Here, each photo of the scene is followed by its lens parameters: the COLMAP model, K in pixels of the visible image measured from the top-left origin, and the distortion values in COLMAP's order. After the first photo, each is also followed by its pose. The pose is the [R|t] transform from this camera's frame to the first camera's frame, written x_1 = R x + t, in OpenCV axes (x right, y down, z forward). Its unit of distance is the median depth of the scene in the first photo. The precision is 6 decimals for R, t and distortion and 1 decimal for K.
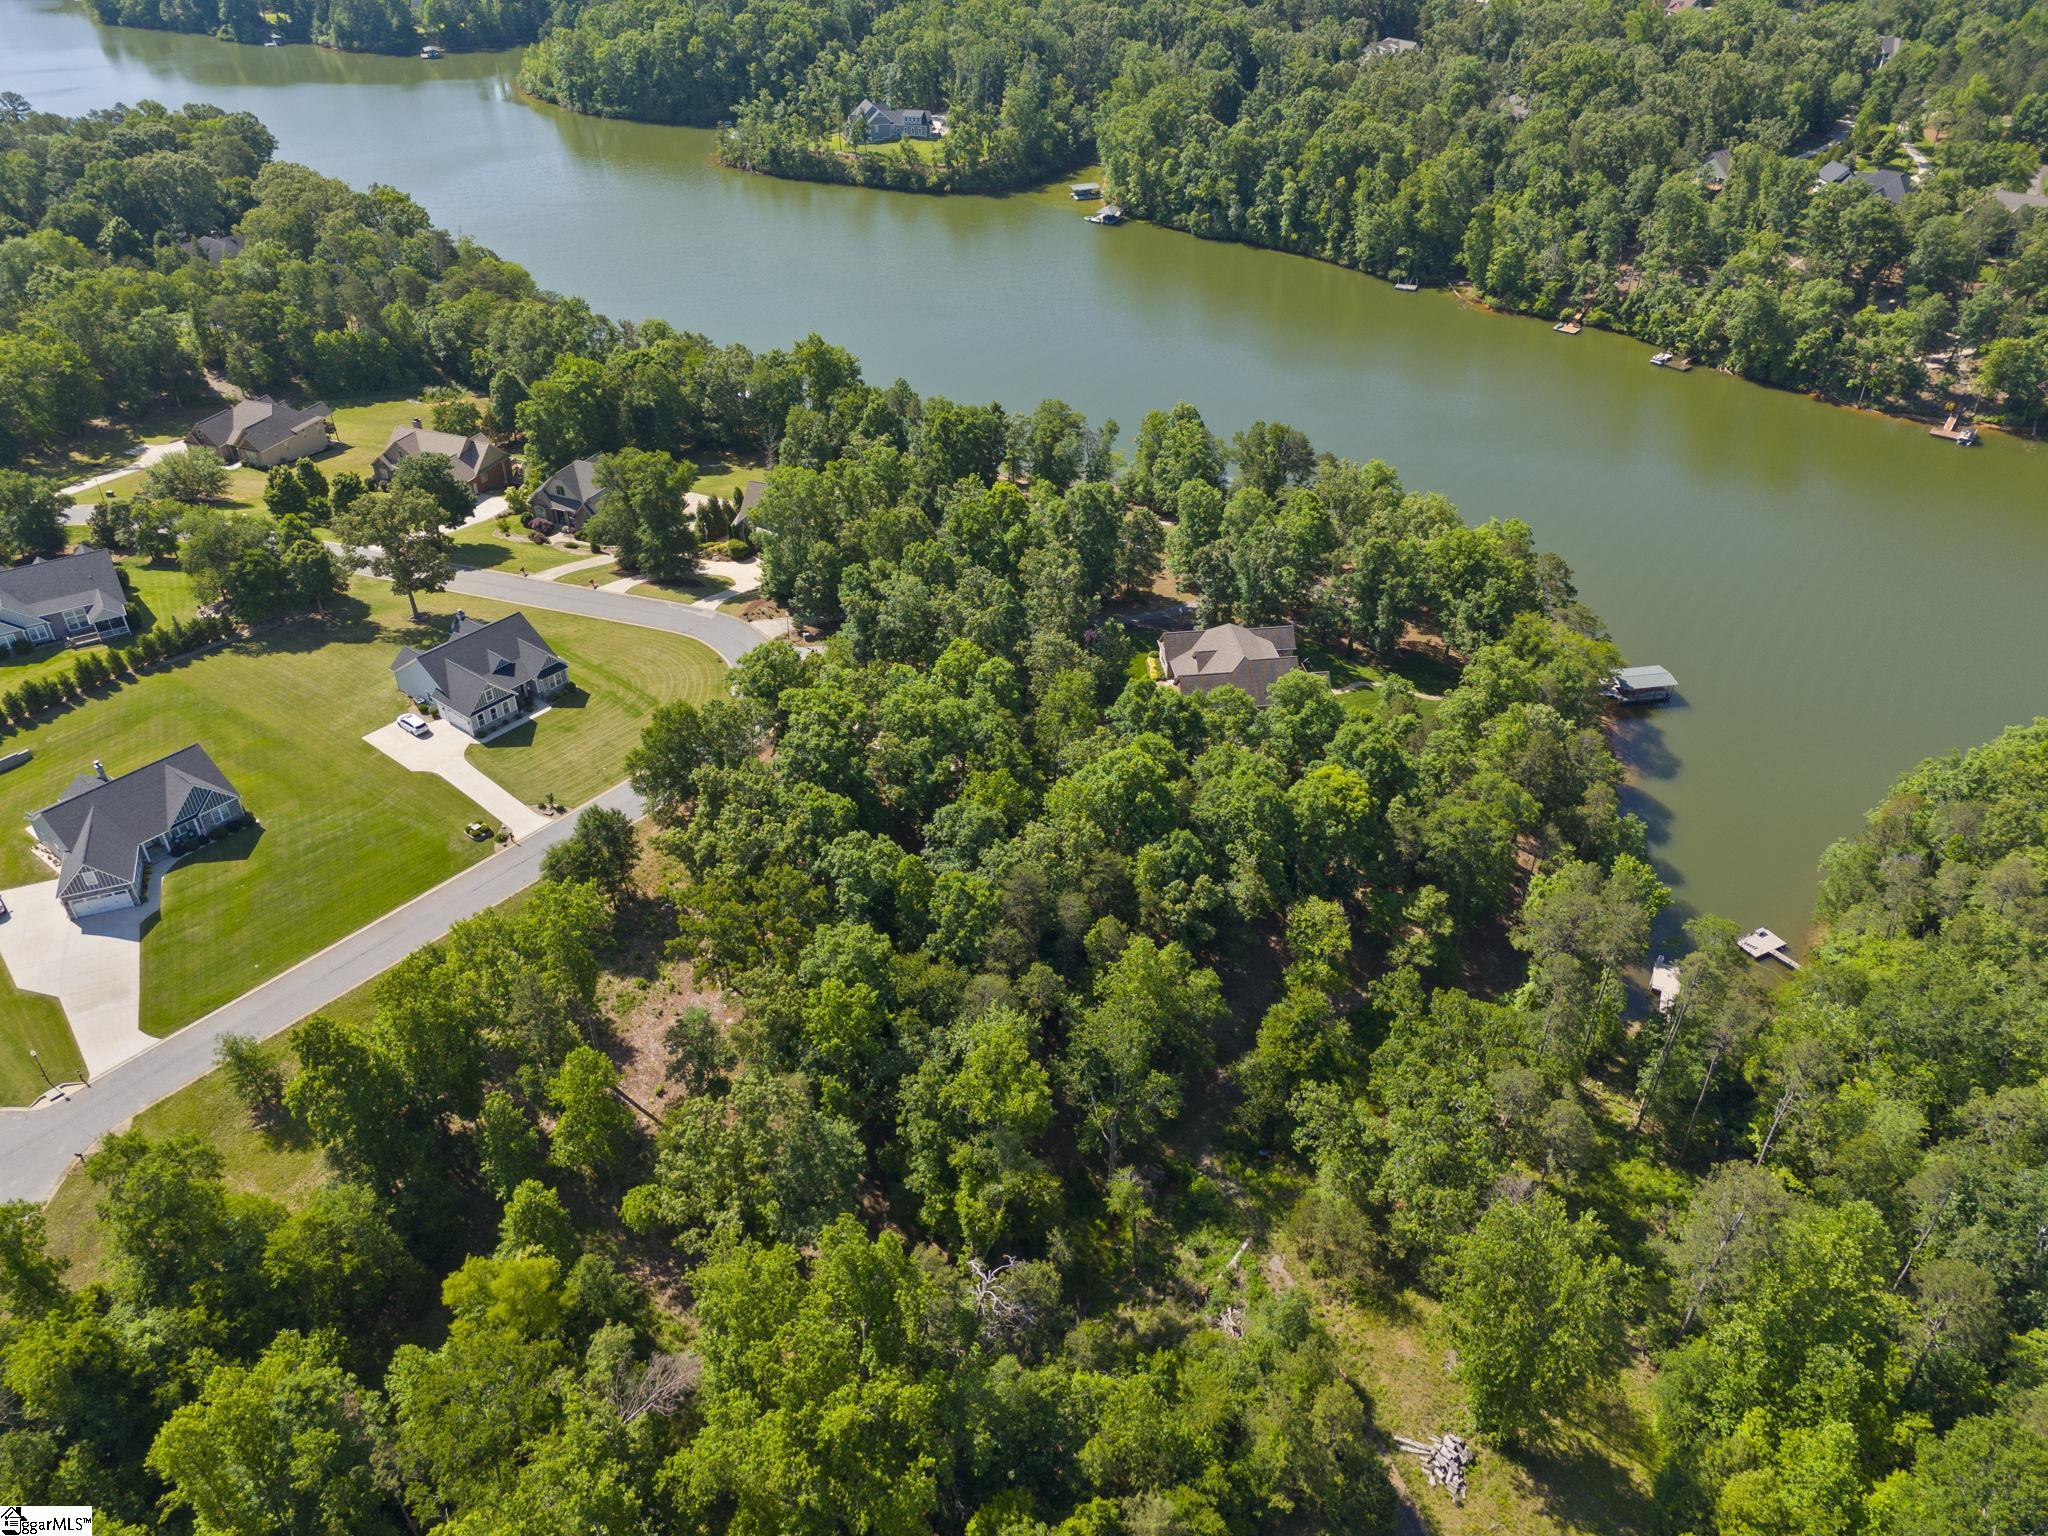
lens RADIAL K [[1504.8, 0, 1024.0], [0, 1504.8, 768.0], [0, 0, 1]] dist [0.064594, -0.064441]
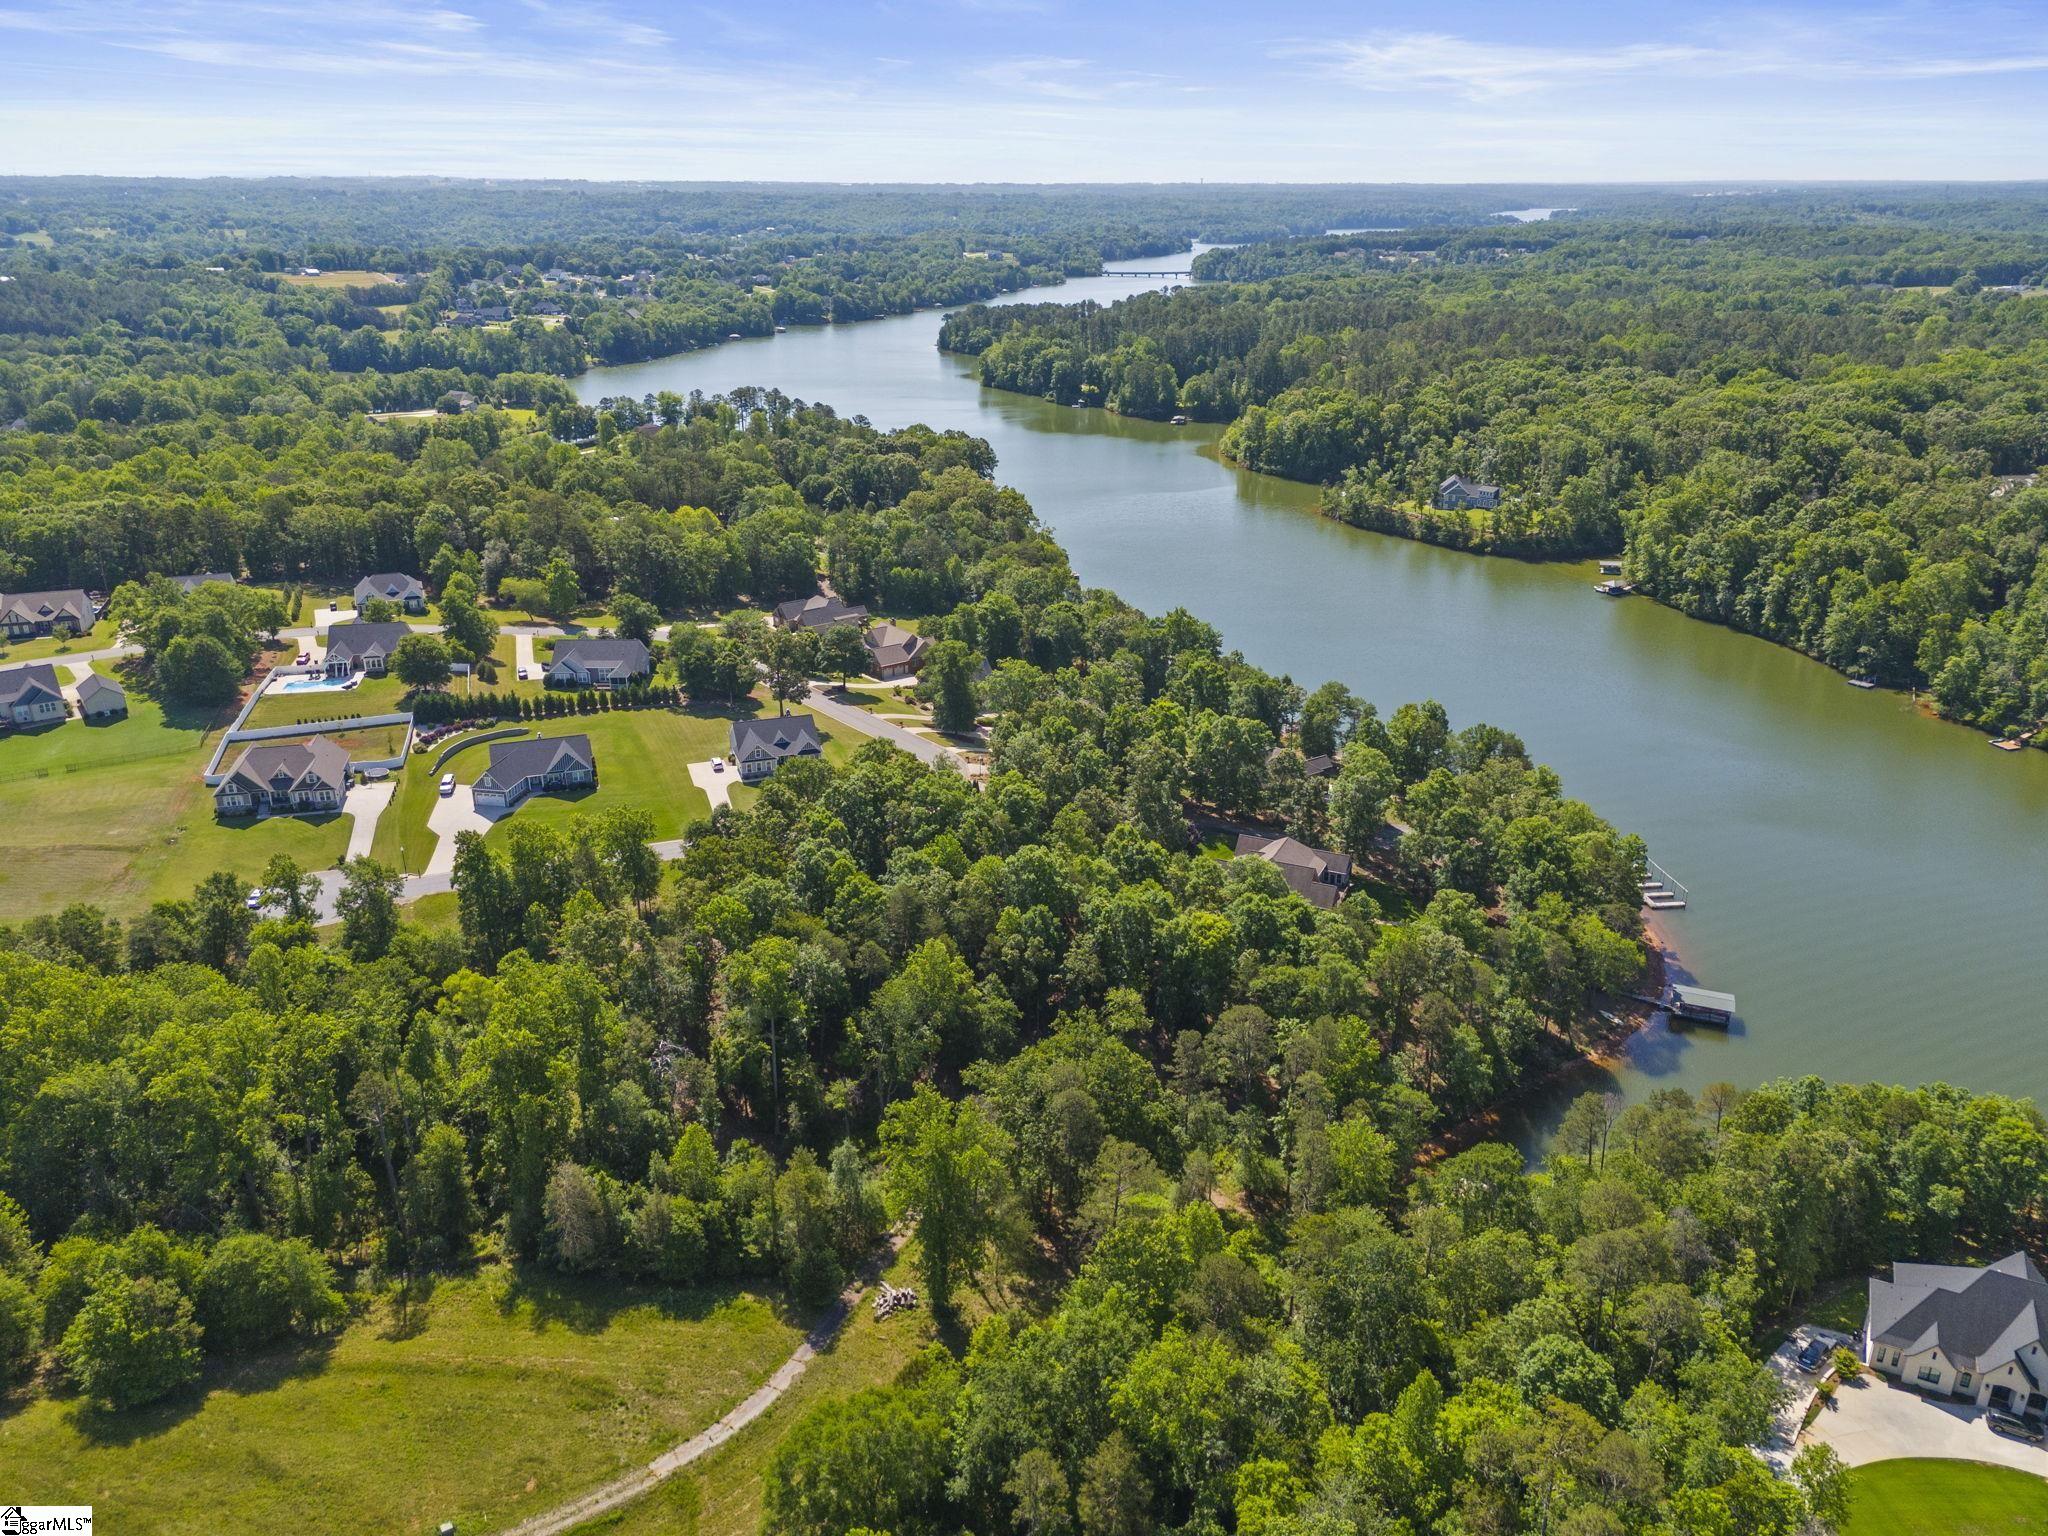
lens RADIAL K [[1504.8, 0, 1024.0], [0, 1504.8, 768.0], [0, 0, 1]] dist [0.064594, -0.064441]
pose [[0.847514, 0.194738, -0.493759, 0.273566], [-0.305439, 0.939735, -0.153640, 0.051403], [0.434083, 0.281025, 0.855919, -0.068988]]
